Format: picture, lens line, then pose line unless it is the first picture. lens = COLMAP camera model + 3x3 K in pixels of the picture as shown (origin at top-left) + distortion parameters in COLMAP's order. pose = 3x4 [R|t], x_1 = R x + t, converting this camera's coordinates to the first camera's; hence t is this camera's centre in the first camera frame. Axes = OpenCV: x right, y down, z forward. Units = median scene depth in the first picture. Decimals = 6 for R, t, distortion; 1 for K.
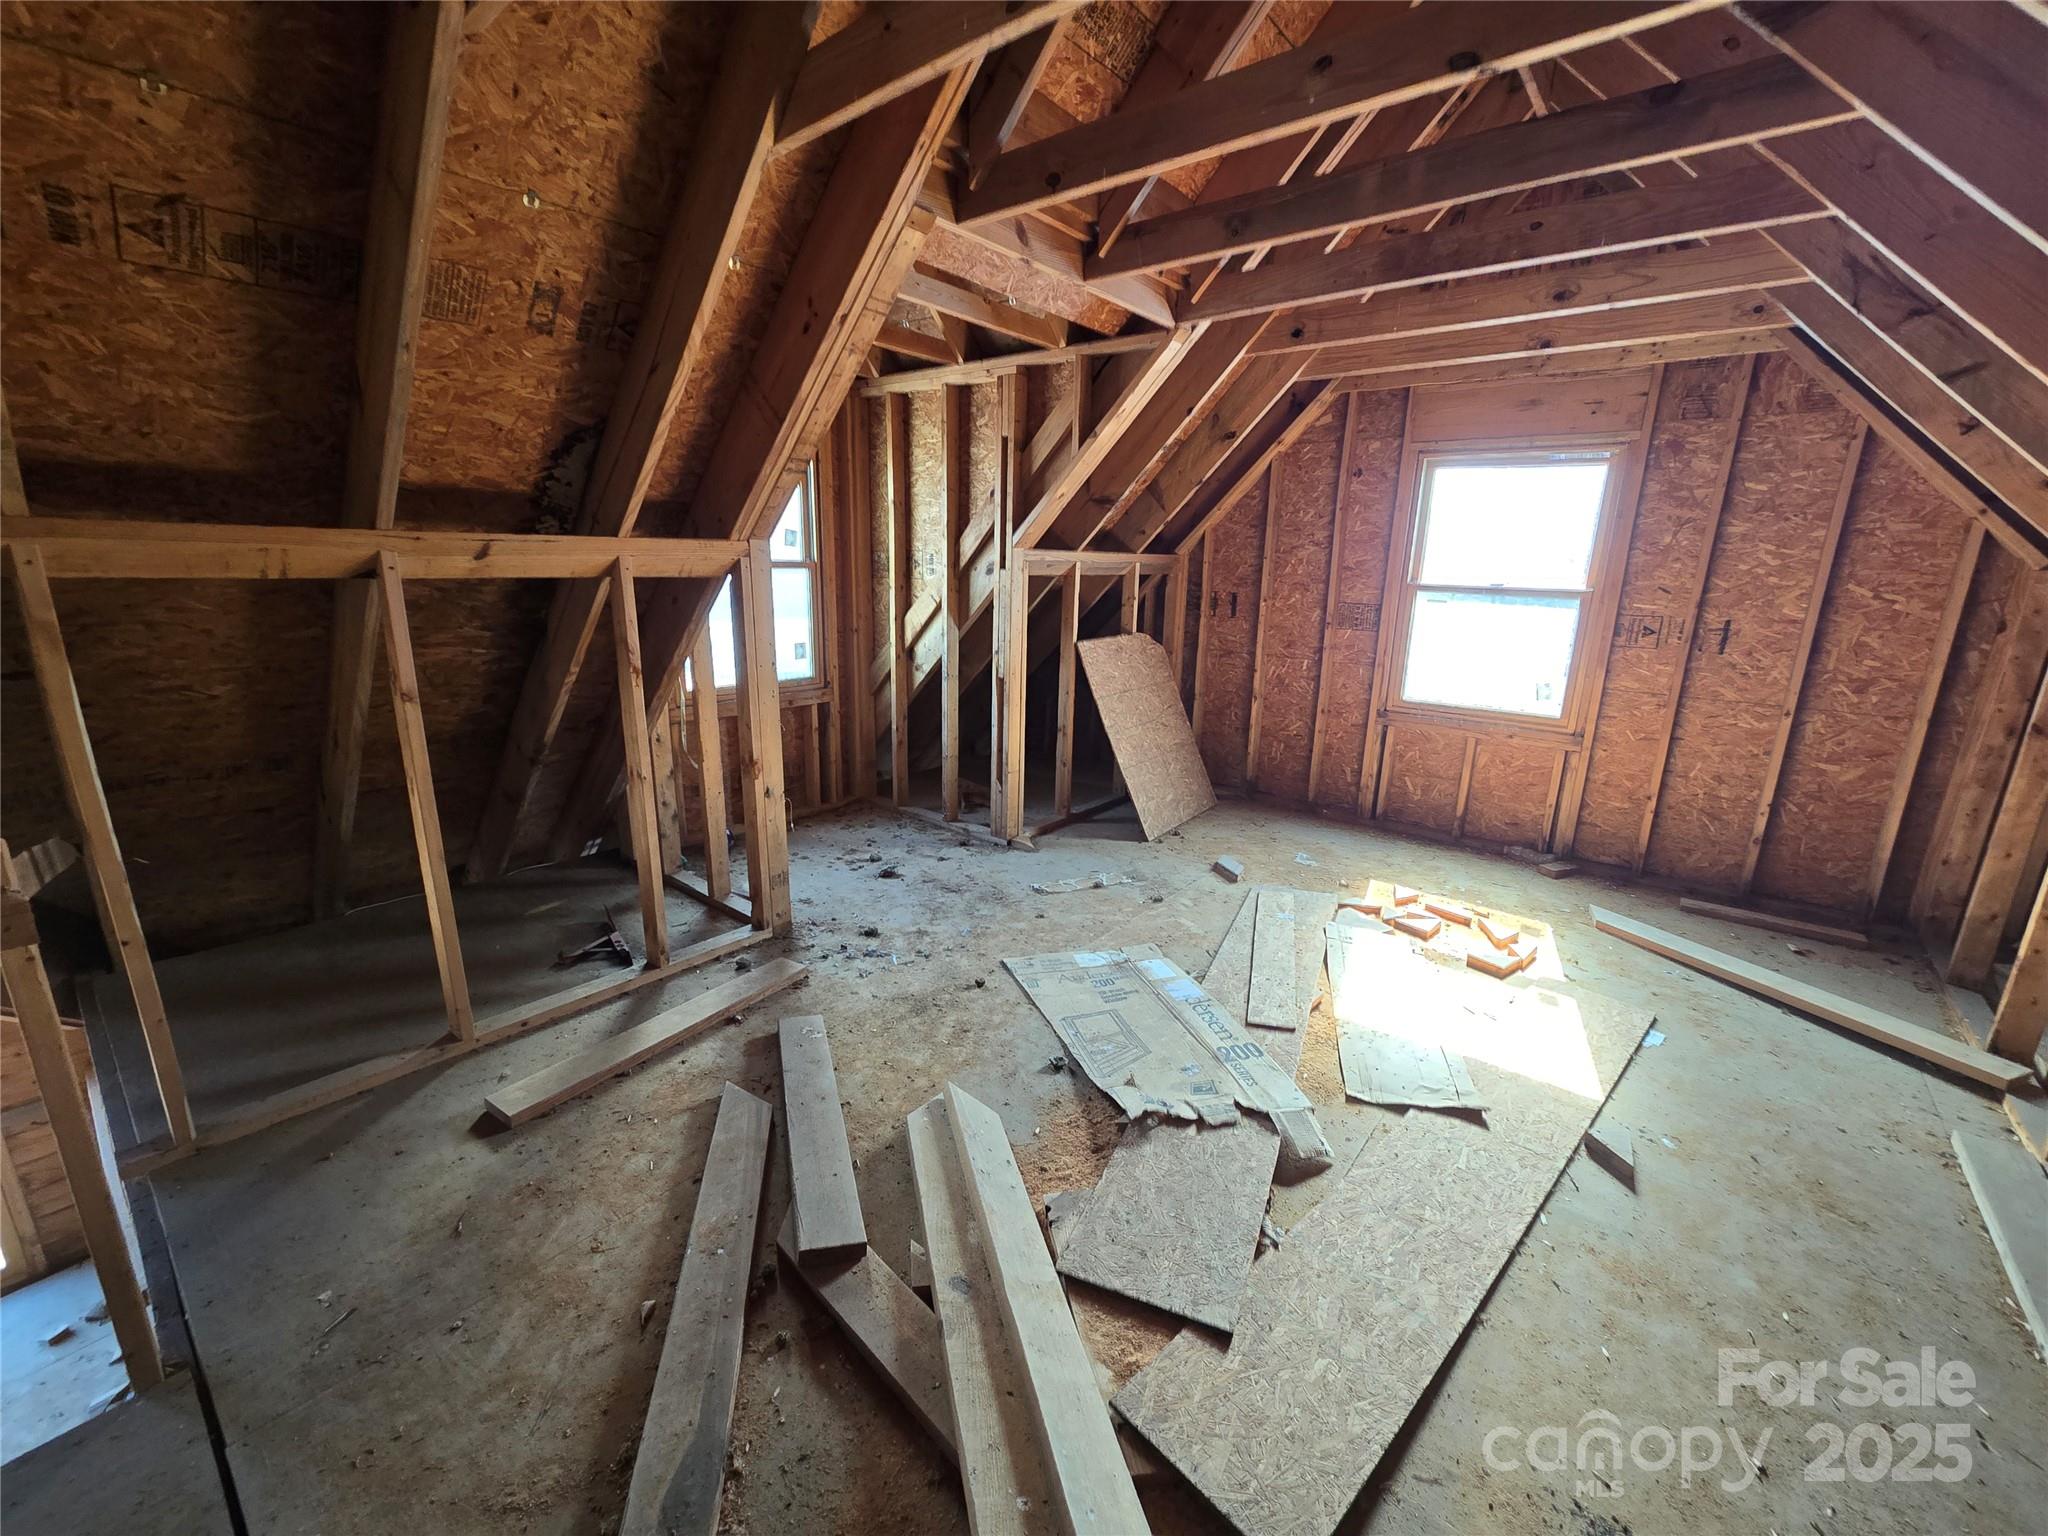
lens RADIAL K [[833.5, 0, 1032.7], [0, 833.5, 765.7], [0, 0, 1]] dist [-0.002821, 0.000555]
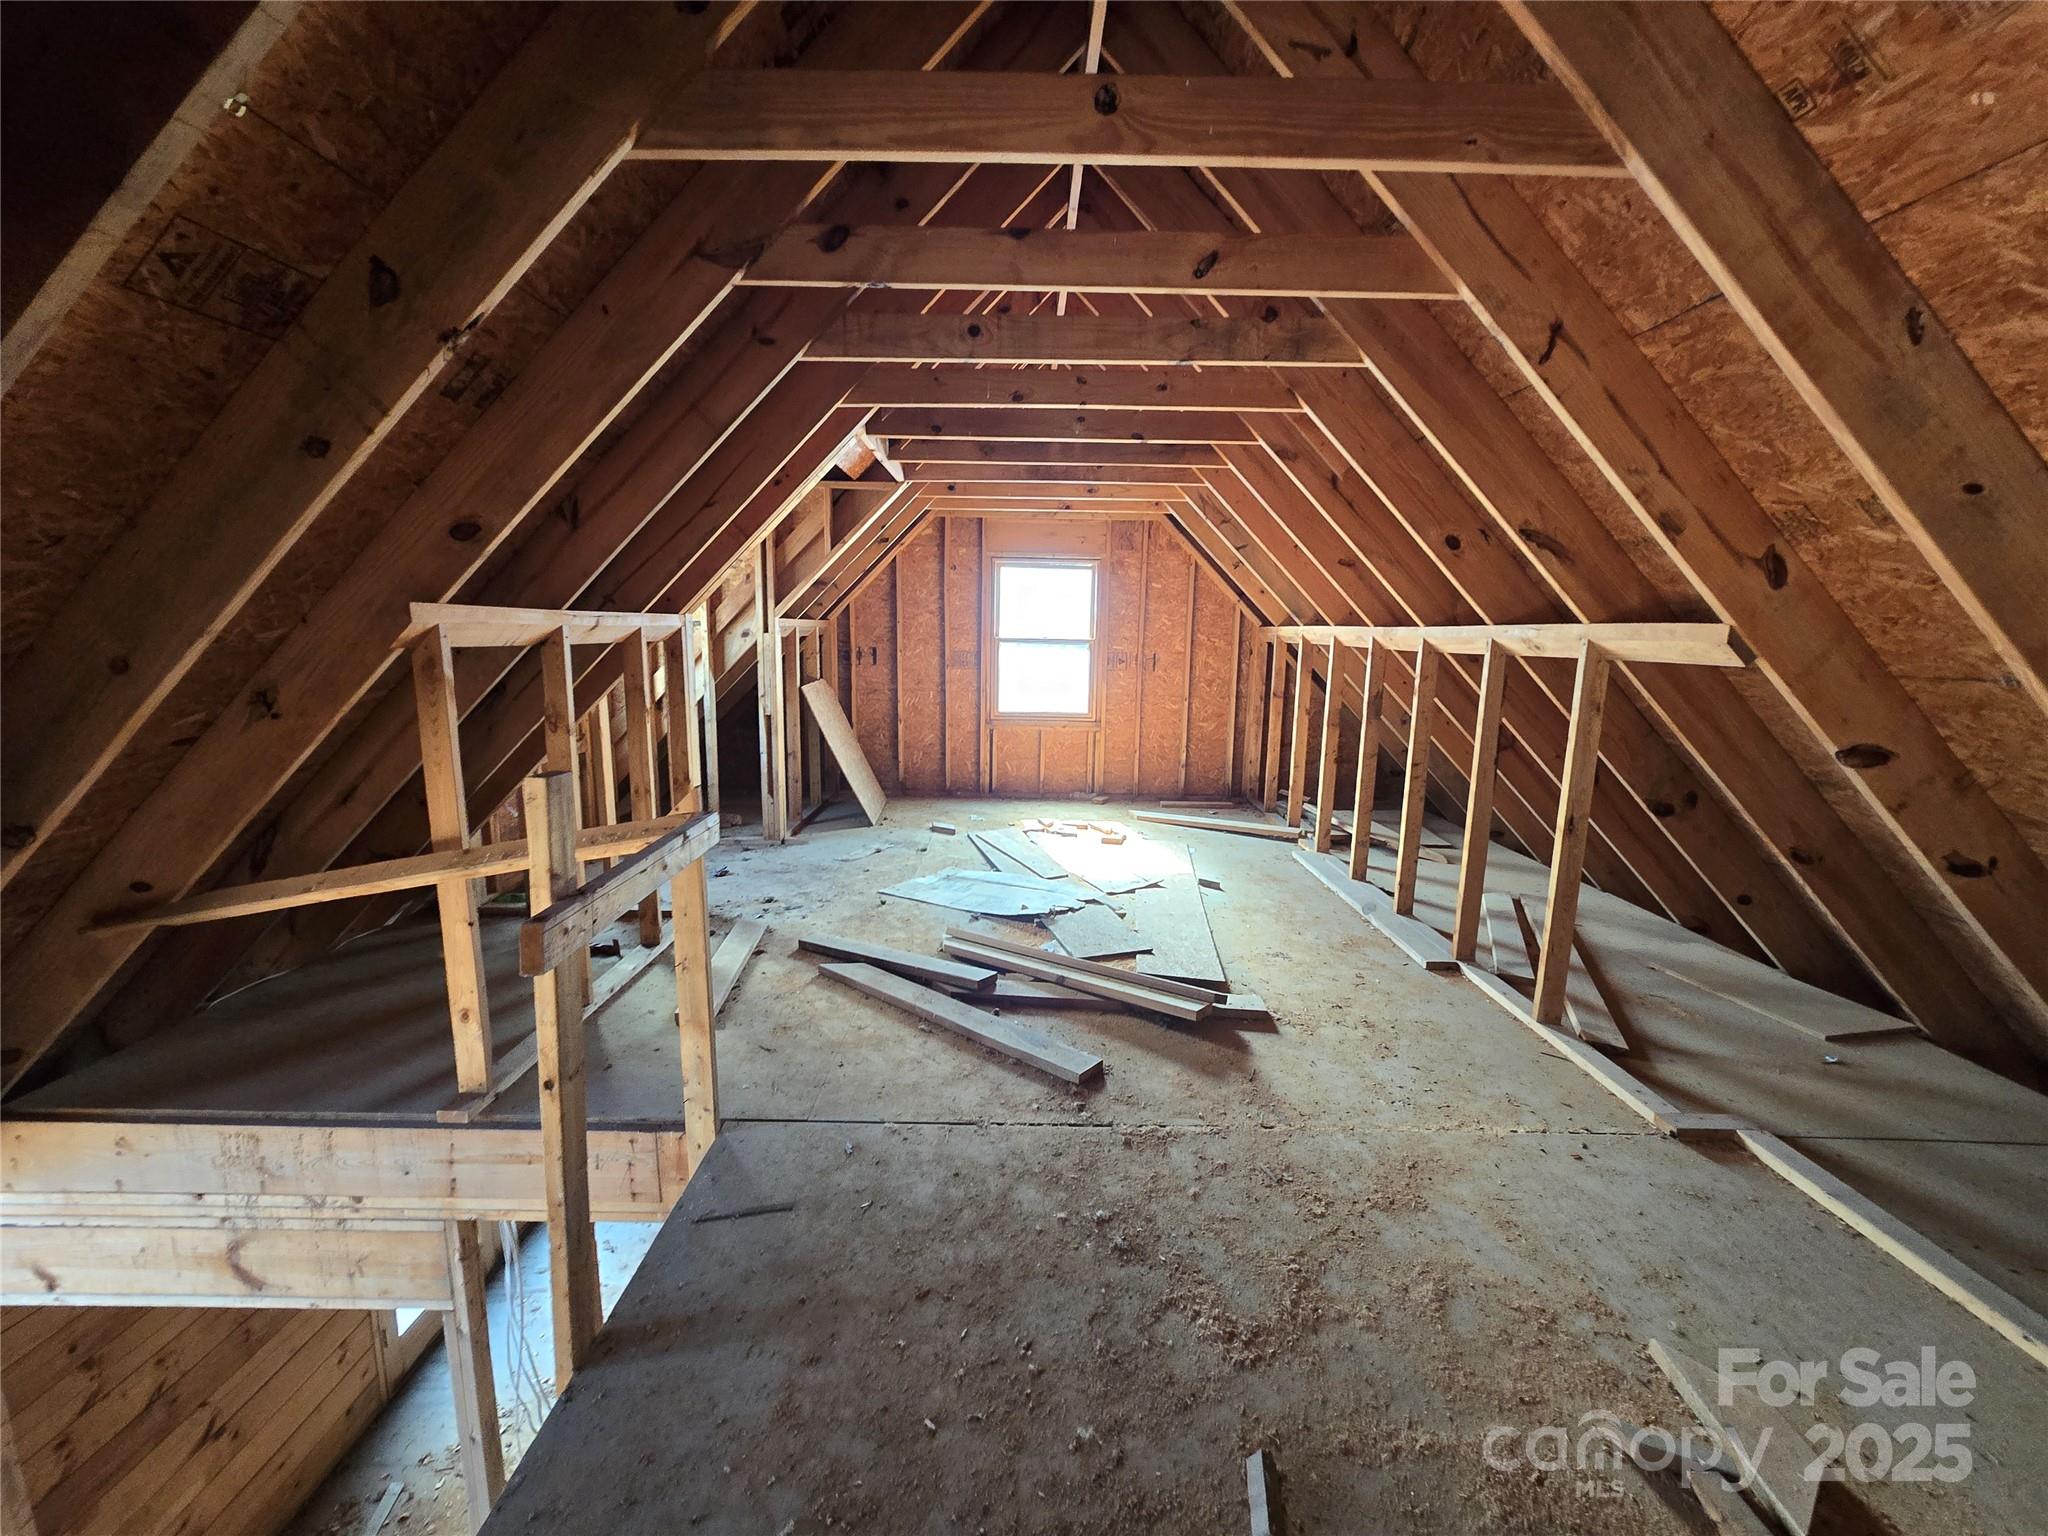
lens RADIAL K [[833.5, 0, 1020.1], [0, 833.5, 762.0], [0, 0, 1]] dist [-0.002821, 0.000555]
pose [[0.780239, -0.109522, 0.615819, -0.557179], [0.153190, 0.988026, -0.018372, 0.054026], [-0.606433, 0.108672, 0.787674, -0.267661]]
